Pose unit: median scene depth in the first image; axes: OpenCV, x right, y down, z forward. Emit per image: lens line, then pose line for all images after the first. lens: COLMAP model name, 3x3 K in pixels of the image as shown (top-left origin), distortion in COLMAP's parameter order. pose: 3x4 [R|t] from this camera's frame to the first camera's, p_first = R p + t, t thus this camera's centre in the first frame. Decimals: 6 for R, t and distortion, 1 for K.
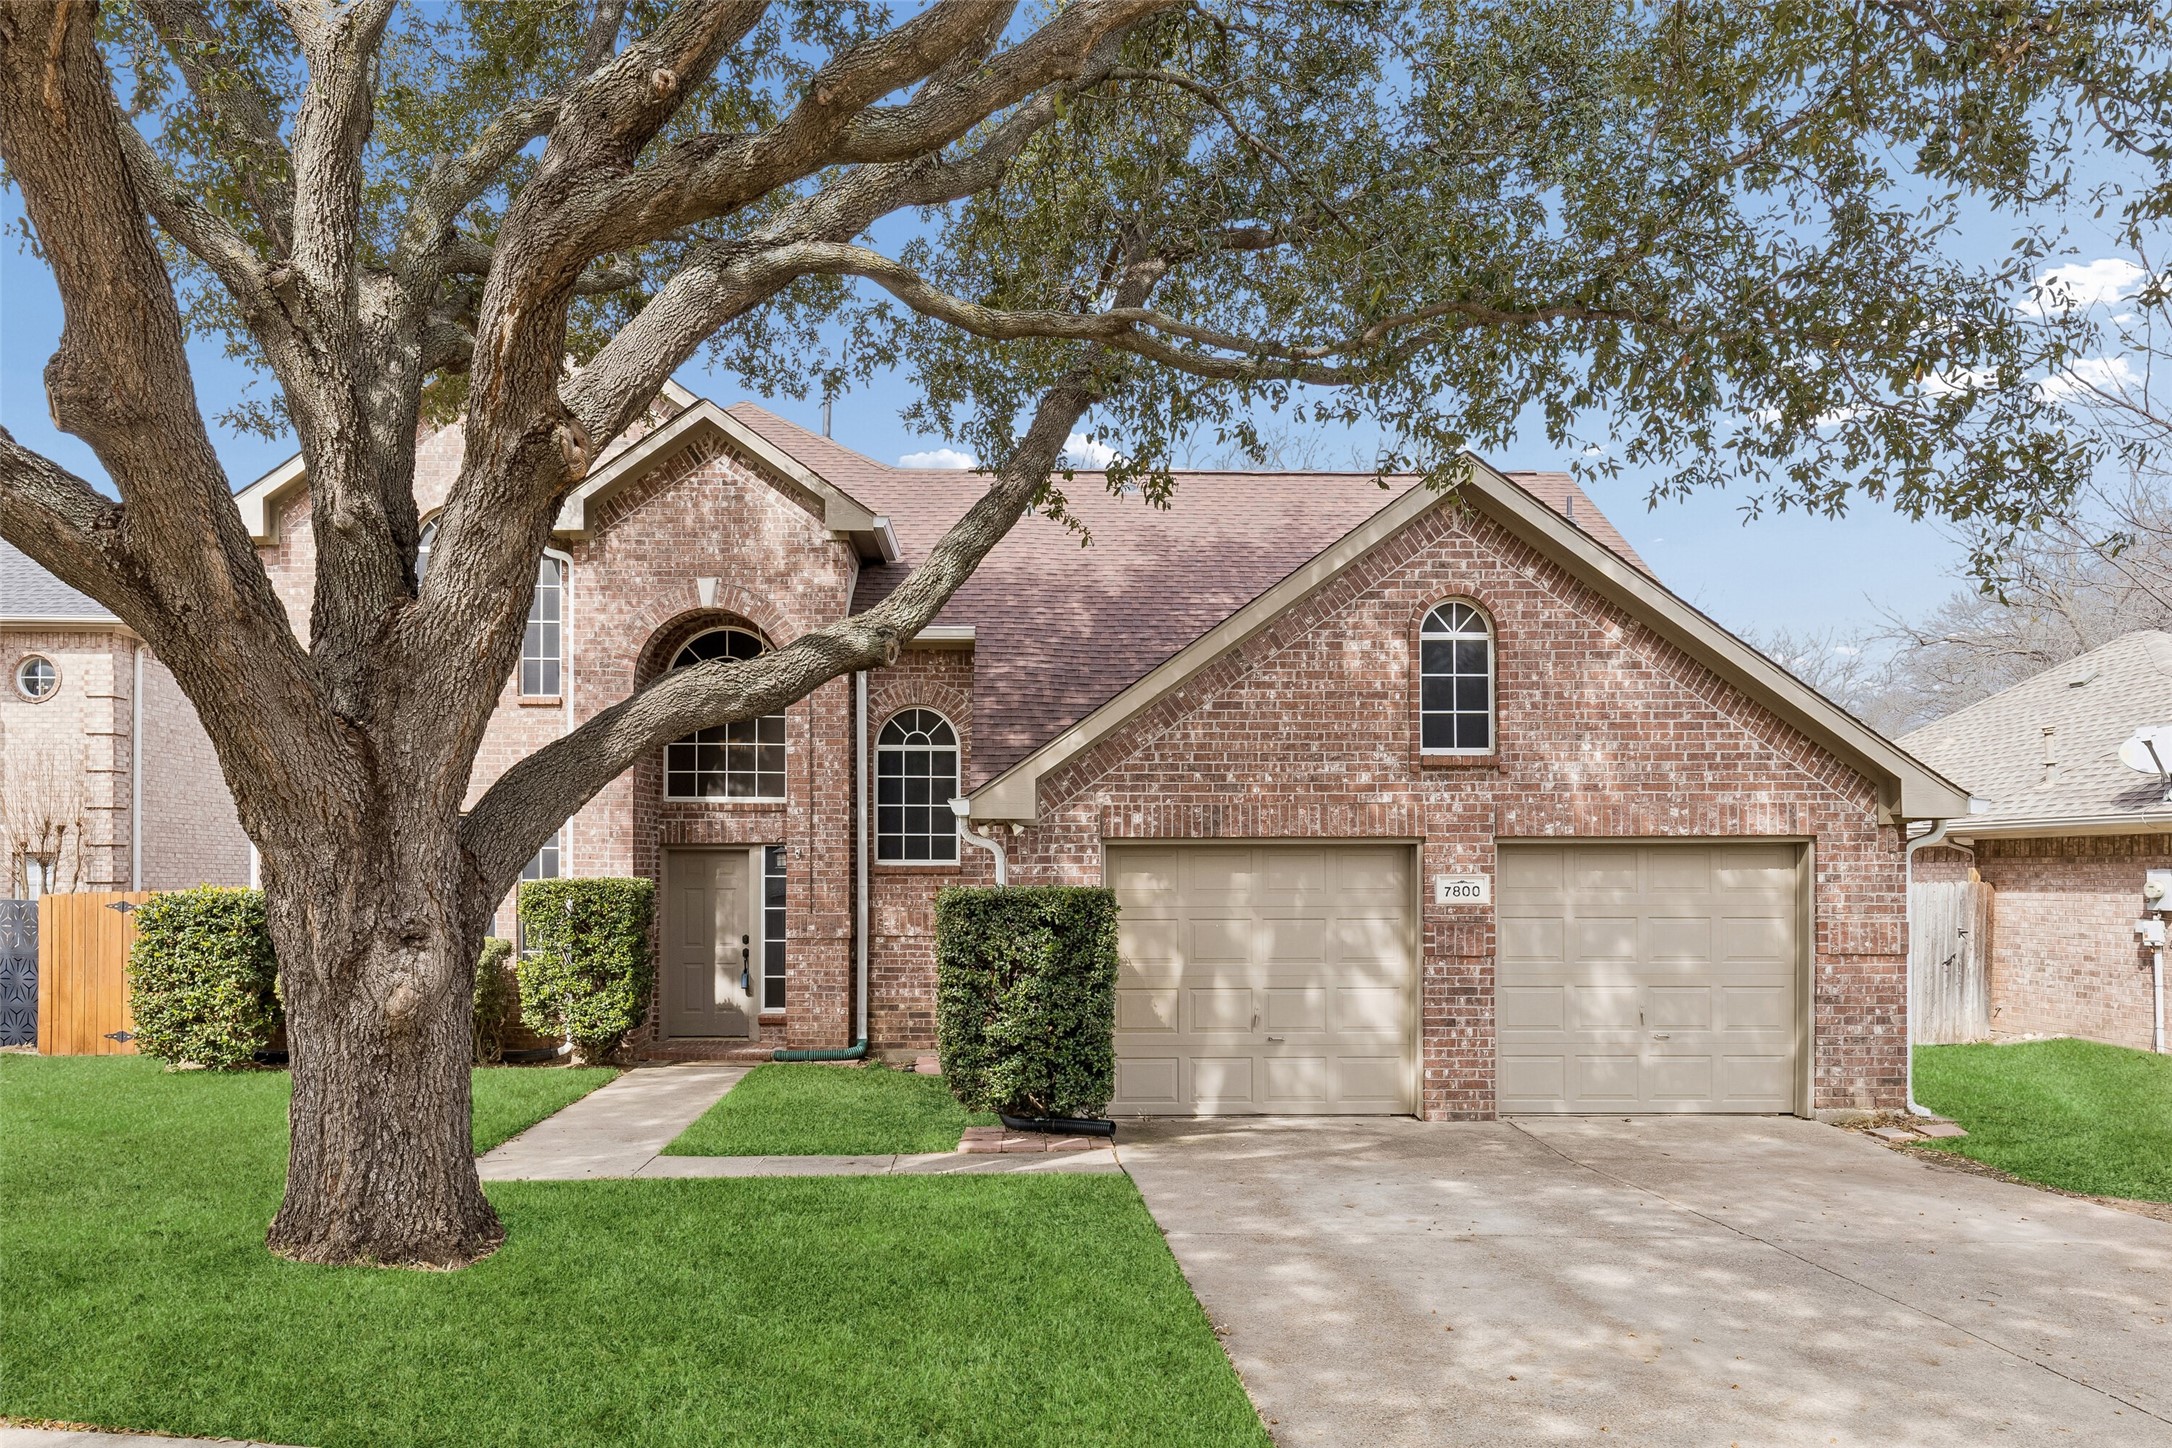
lens RADIAL K [[1576.2, 0, 1079.2], [0, 1576.2, 726.0], [0, 0, 1]] dist [0.001232, -0.001604]
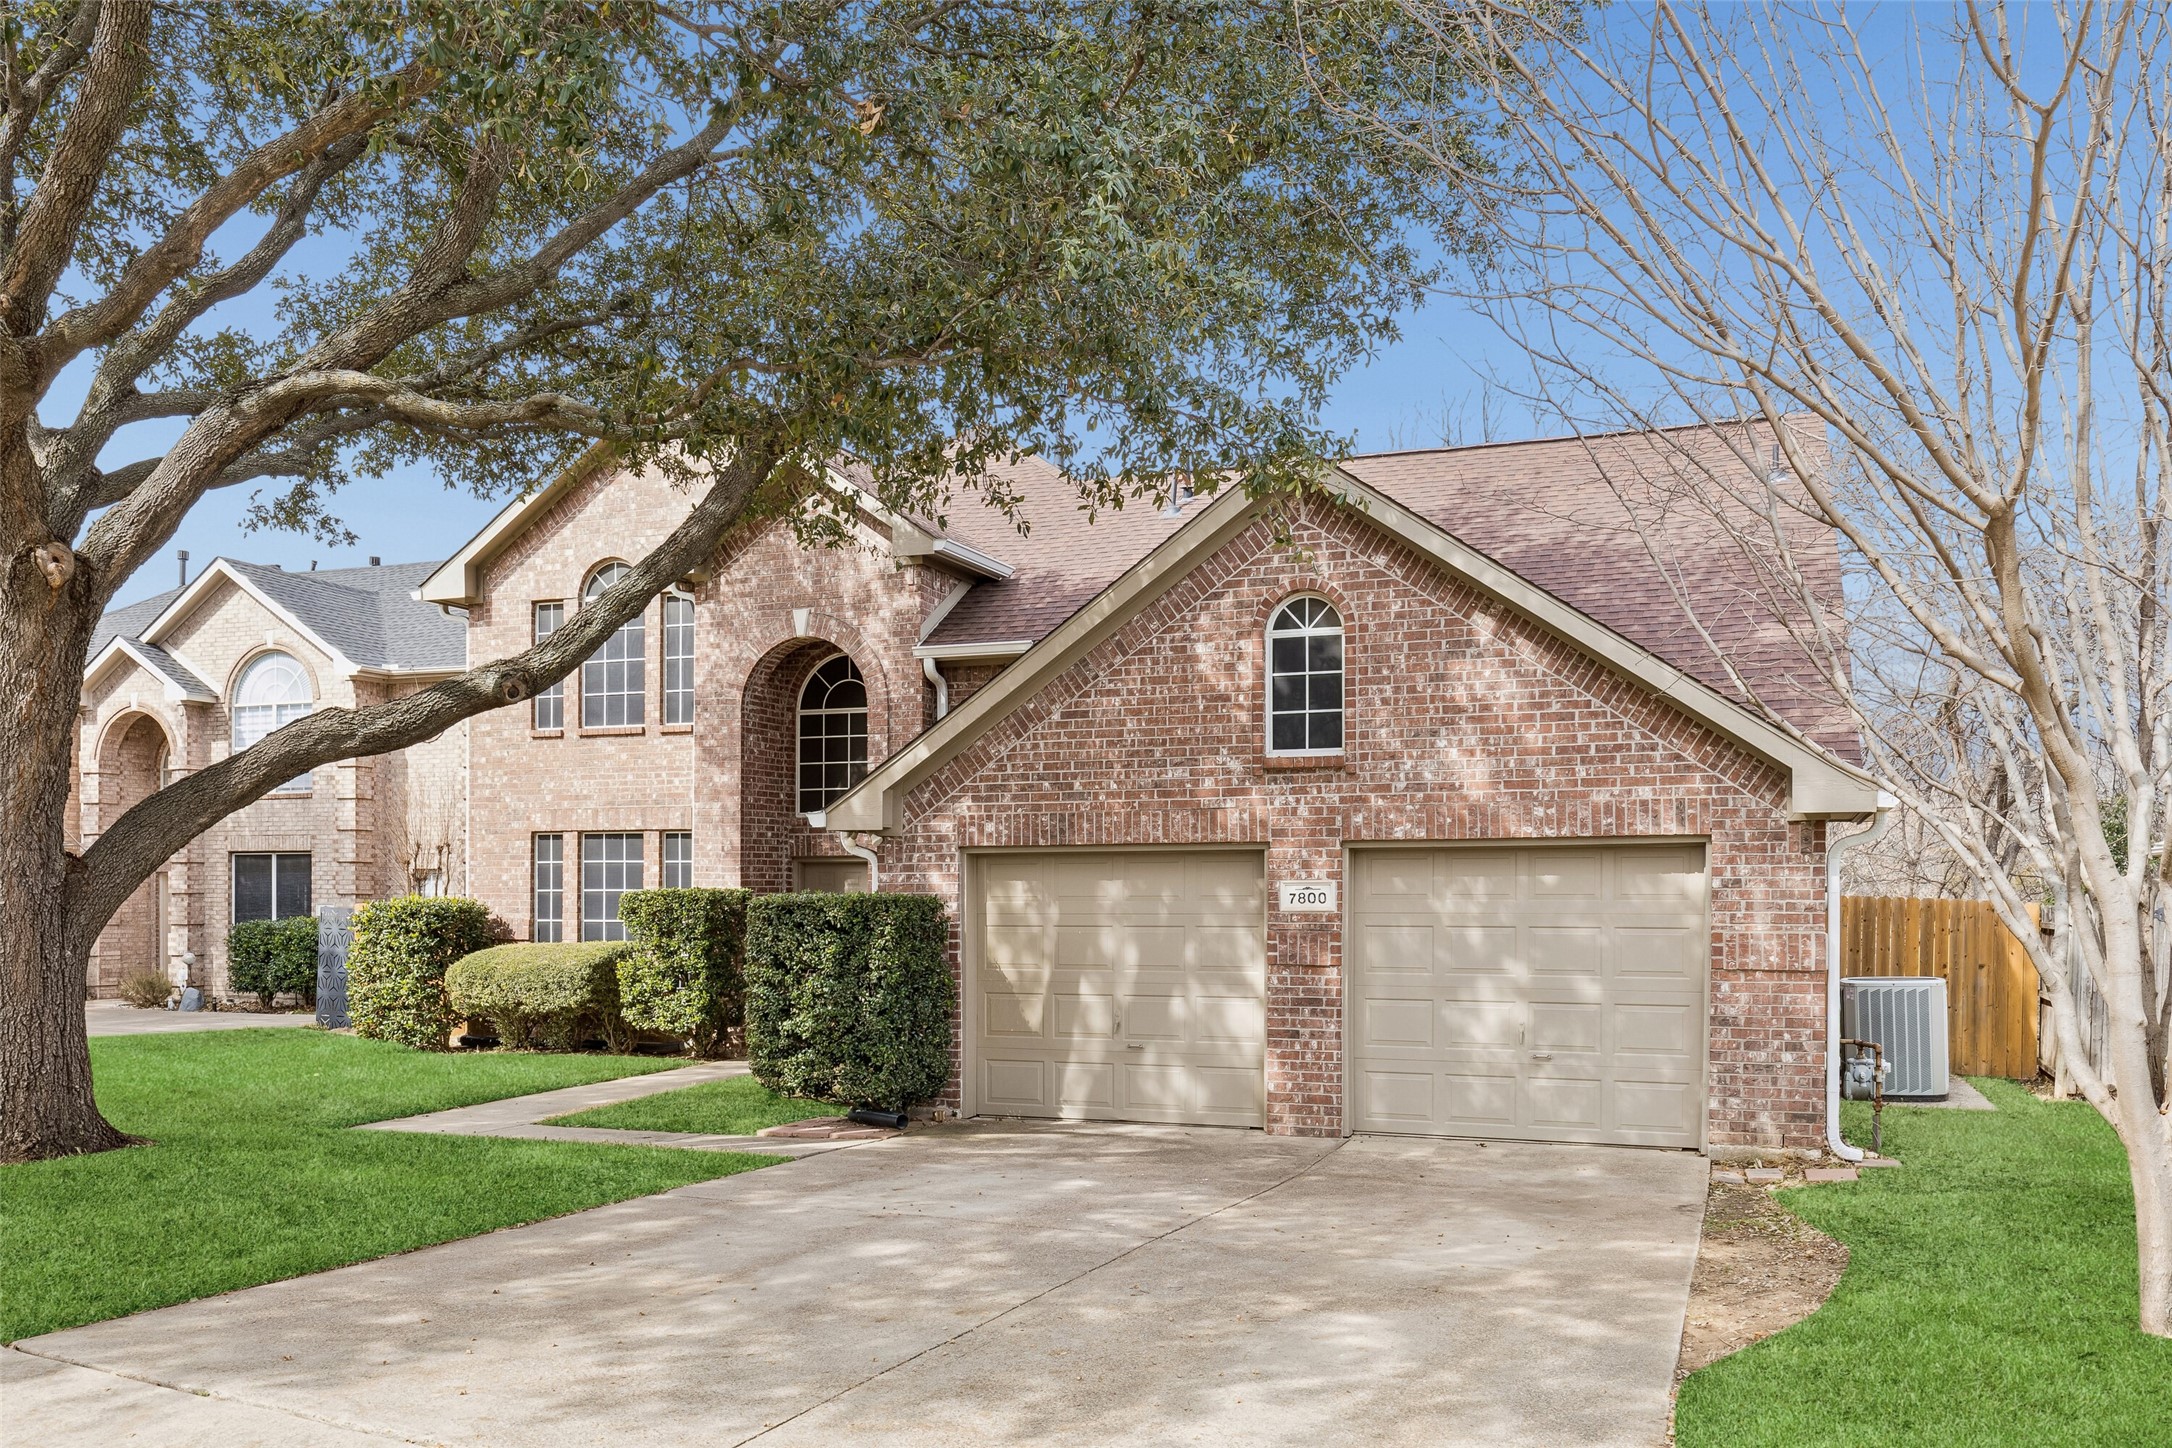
lens RADIAL K [[1717.1, 0, 1093.3], [0, 1717.1, 720.9], [0, 0, 1]] dist [0.001720, 0.004179]
pose [[0.929076, -0.038438, -0.367886, 0.503449], [0.036963, 0.999255, -0.011057, 0.003550], [0.368037, -0.003325, 0.929805, -0.021068]]
